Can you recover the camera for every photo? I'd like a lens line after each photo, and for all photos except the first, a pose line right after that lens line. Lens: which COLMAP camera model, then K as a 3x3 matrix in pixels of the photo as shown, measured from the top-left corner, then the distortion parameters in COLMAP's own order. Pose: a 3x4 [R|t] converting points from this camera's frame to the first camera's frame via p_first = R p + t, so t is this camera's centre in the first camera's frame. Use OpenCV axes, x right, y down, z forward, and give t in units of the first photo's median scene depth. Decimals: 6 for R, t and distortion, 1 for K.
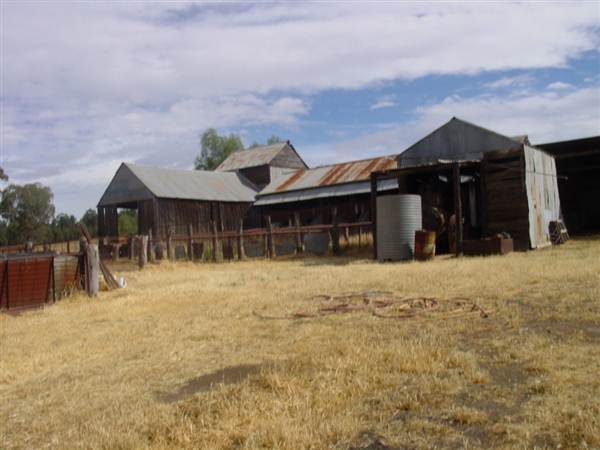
lens RADIAL K [[622.7, 0, 300.0], [0, 622.7, 225.0], [0, 0, 1]] dist [-0.097094, 0.027860]
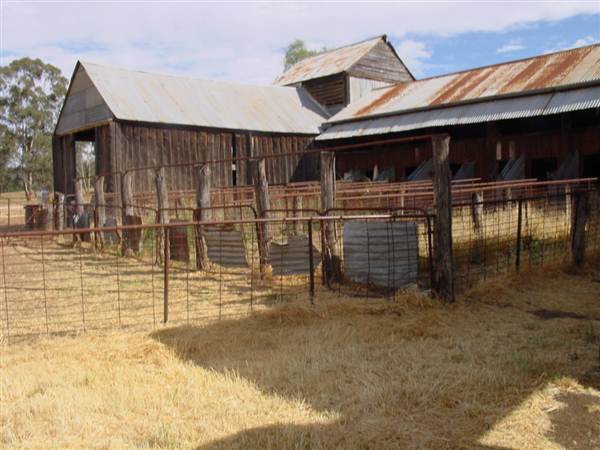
lens RADIAL K [[624.4, 0, 300.0], [0, 624.4, 225.0], [0, 0, 1]] dist [-0.241152, 0.528497]
pose [[0.978945, 0.047486, -0.198526, 0.031768], [-0.029290, 0.995178, 0.093611, -0.007359], [0.202014, -0.085825, 0.975615, 0.452598]]
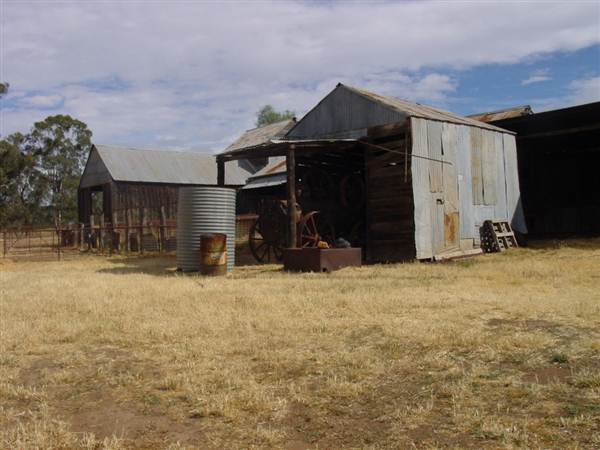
lens RADIAL K [[624.4, 0, 300.0], [0, 624.4, 225.0], [0, 0, 1]] dist [-0.241152, 0.528497]
pose [[0.971347, 0.026391, -0.236197, 0.237188], [-0.017967, 0.999126, 0.037745, -0.016268], [0.236986, -0.032419, 0.970972, 0.145054]]
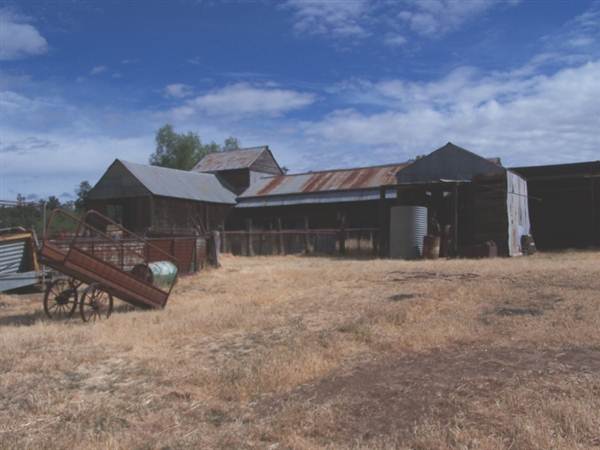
lens RADIAL K [[710.1, 0, 300.0], [0, 710.1, 225.0], [0, 0, 1]] dist [-0.130505, 0.010898]
pose [[0.991537, 0.050993, 0.119389, -0.113102], [-0.049364, 0.998643, -0.016568, 0.011571], [-0.120071, 0.010535, 0.992709, -0.182587]]
